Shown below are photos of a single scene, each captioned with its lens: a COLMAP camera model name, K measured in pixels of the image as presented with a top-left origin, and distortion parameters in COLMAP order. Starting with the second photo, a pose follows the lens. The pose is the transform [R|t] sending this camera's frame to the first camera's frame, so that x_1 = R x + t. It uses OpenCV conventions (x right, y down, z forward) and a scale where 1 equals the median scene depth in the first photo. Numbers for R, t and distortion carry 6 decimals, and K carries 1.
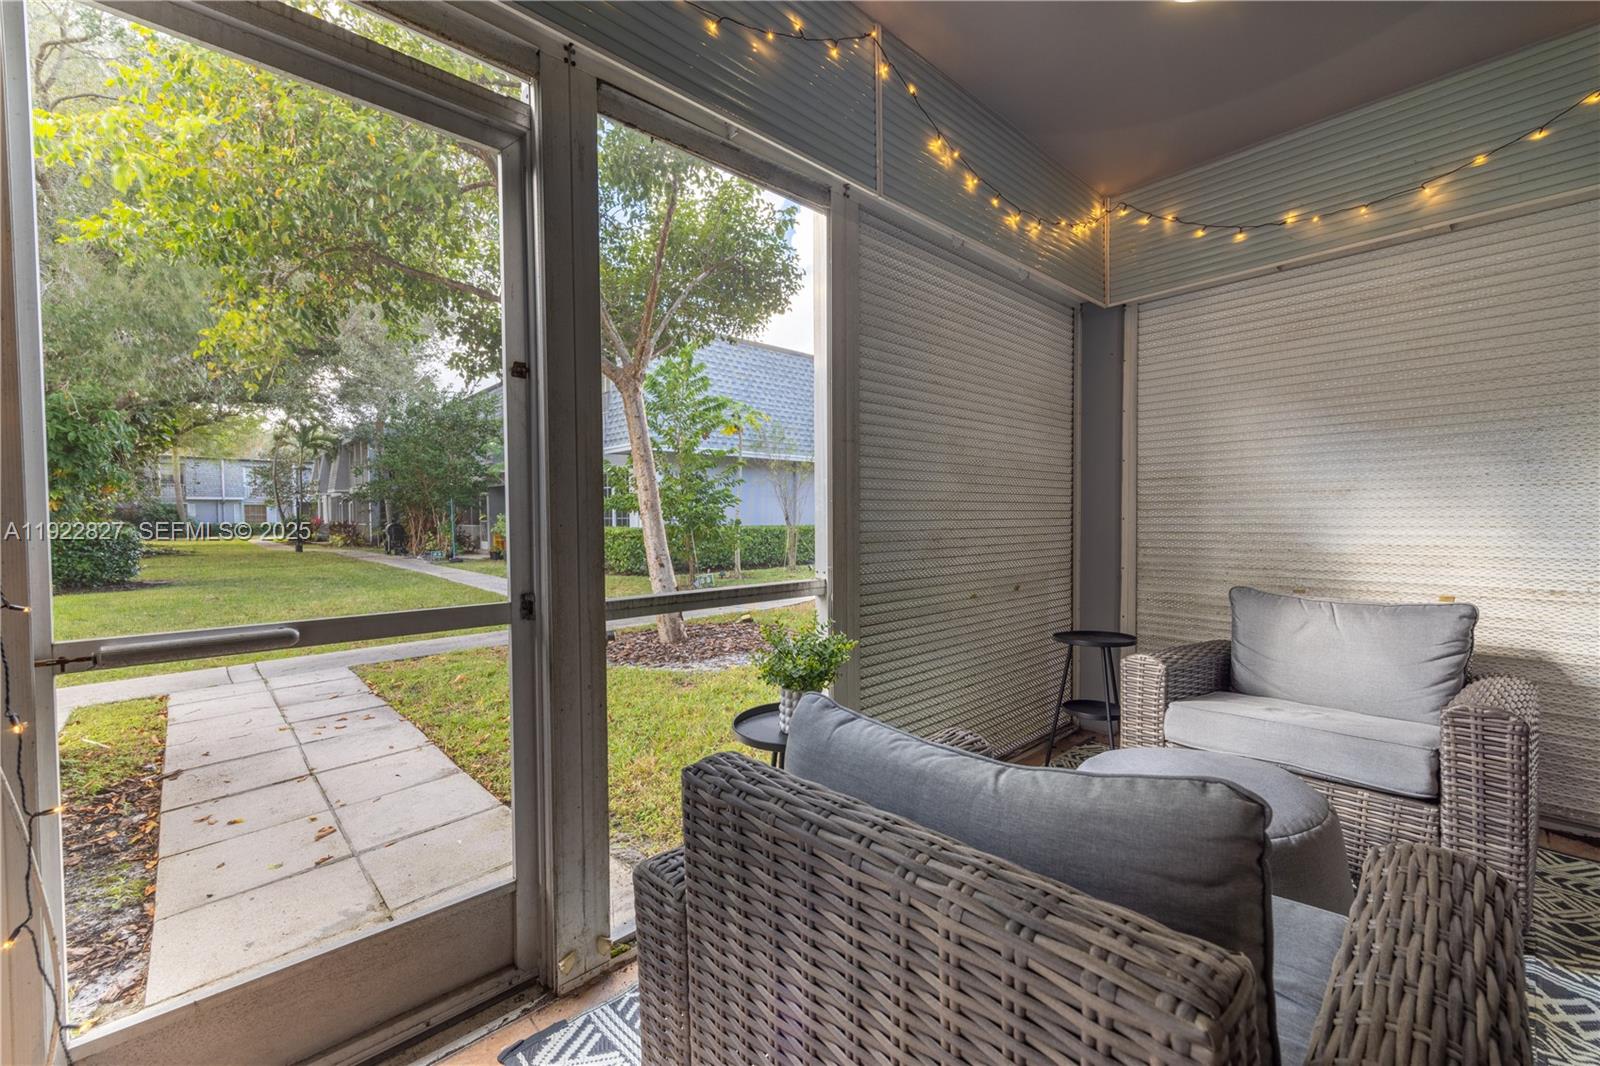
lens RADIAL K [[638.9, 0, 803.8], [0, 638.9, 536.3], [0, 0, 1]] dist [0.001117, 0.000173]
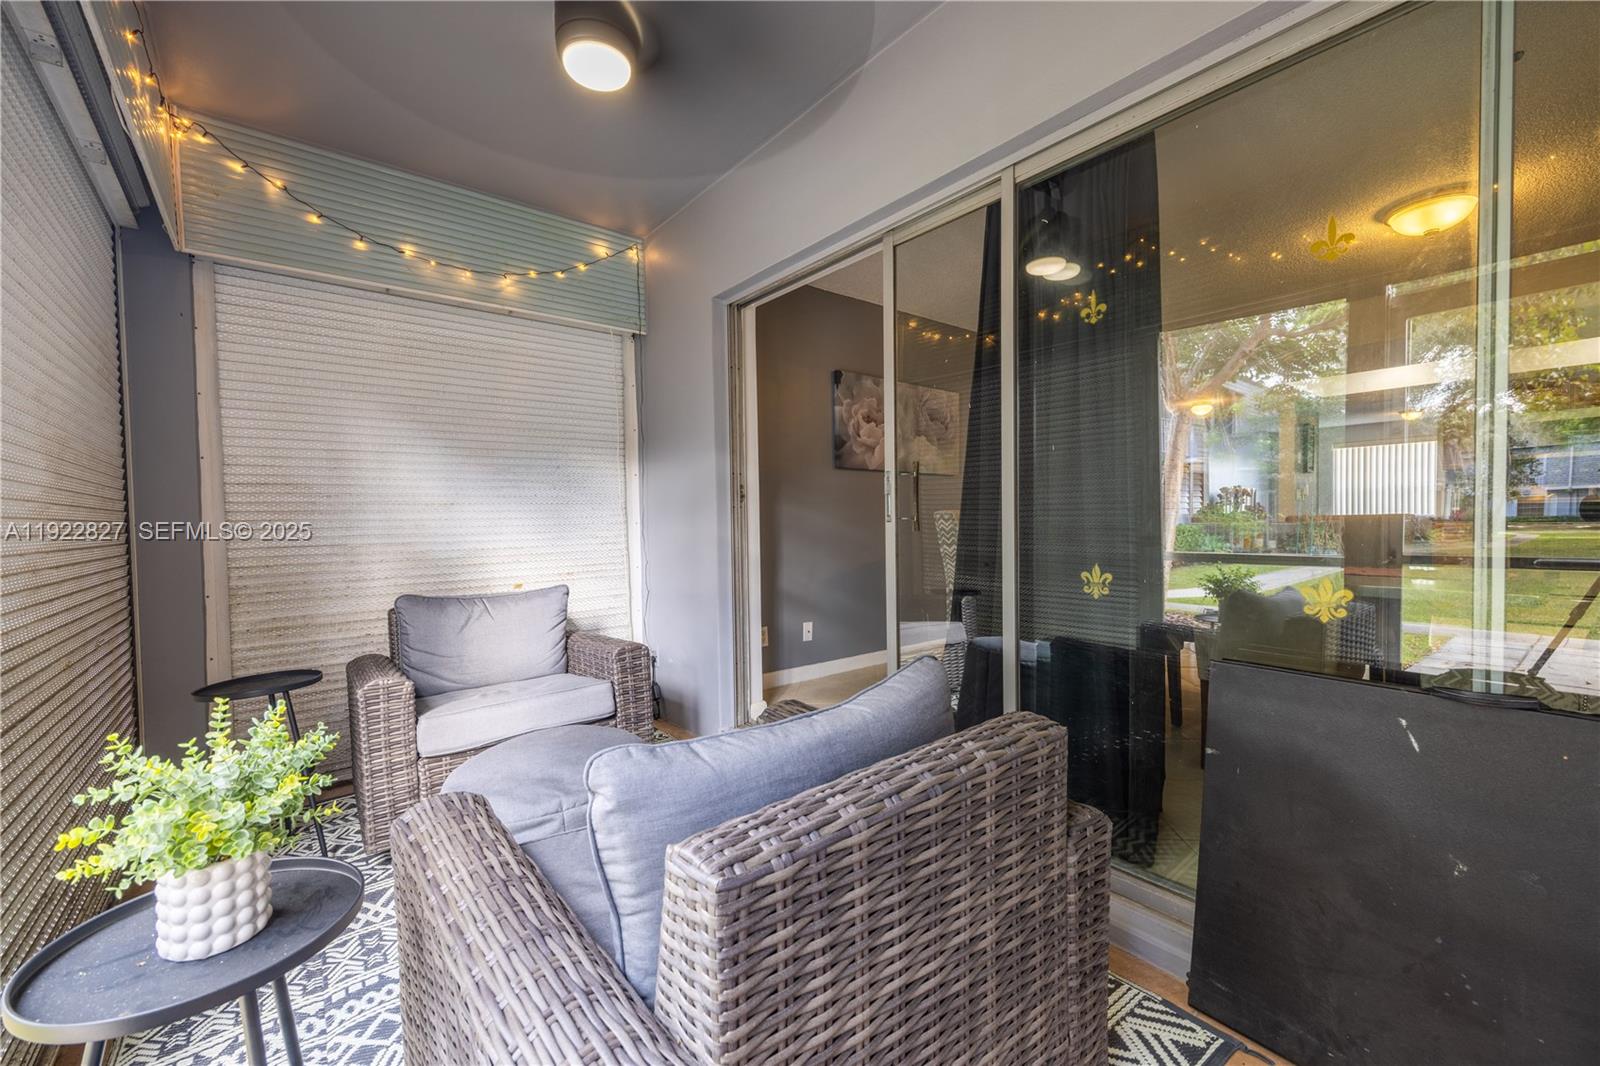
lens RADIAL K [[638.9, 0, 803.8], [0, 638.9, 536.3], [0, 0, 1]] dist [0.001117, 0.000173]
pose [[0.061681, -0.020174, 0.997892, -0.268178], [0.047455, 0.998724, 0.017257, -0.002644], [-0.996967, 0.046291, 0.062560, 0.272064]]
